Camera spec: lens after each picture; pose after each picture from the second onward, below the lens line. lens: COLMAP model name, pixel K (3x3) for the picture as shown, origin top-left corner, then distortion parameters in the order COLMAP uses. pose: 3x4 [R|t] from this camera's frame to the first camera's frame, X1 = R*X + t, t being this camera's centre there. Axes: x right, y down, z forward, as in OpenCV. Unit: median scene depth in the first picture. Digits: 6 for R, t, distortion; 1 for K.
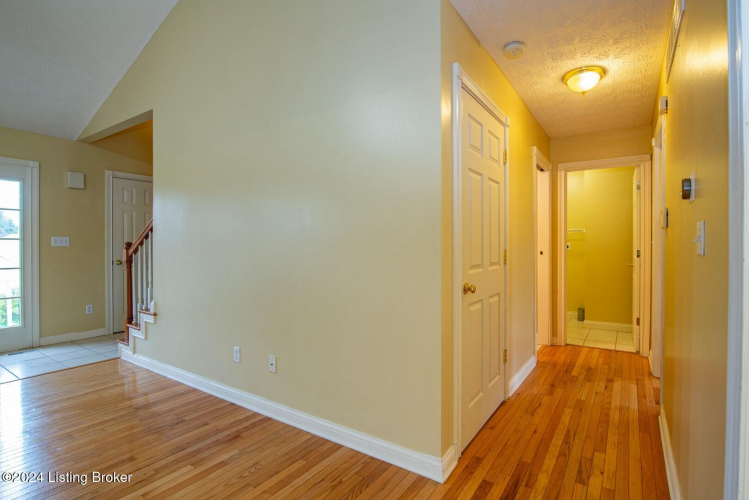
lens RADIAL K [[359.8, 0, 400.6], [0, 359.8, 247.3], [0, 0, 1]] dist [-0.000864, -0.000258]
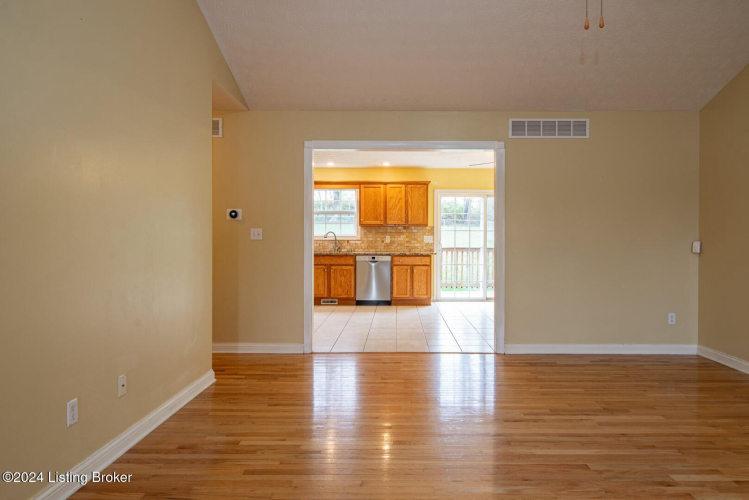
lens RADIAL K [[480.1, 0, 388.2], [0, 480.1, 251.7], [0, 0, 1]] dist [-0.005209, -0.002850]
pose [[-0.522755, -0.021230, 0.852219, -1.056835], [0.002361, 0.999650, 0.026351, 0.005432], [-0.852480, 0.015787, -0.522522, 0.717505]]
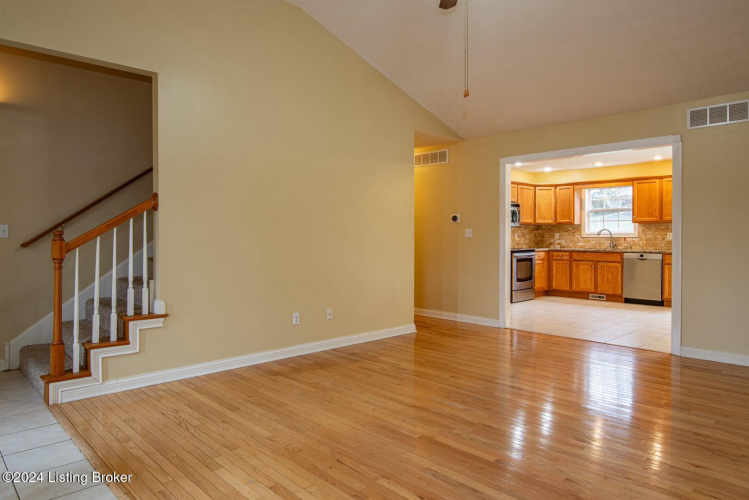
lens RADIAL K [[480.1, 0, 388.2], [0, 480.1, 251.7], [0, 0, 1]] dist [-0.005209, -0.002850]
pose [[0.238923, -0.028930, 0.970607, -1.503876], [0.003807, 0.999576, 0.028857, 0.008077], [-0.971031, -0.003200, 0.238932, 0.208088]]
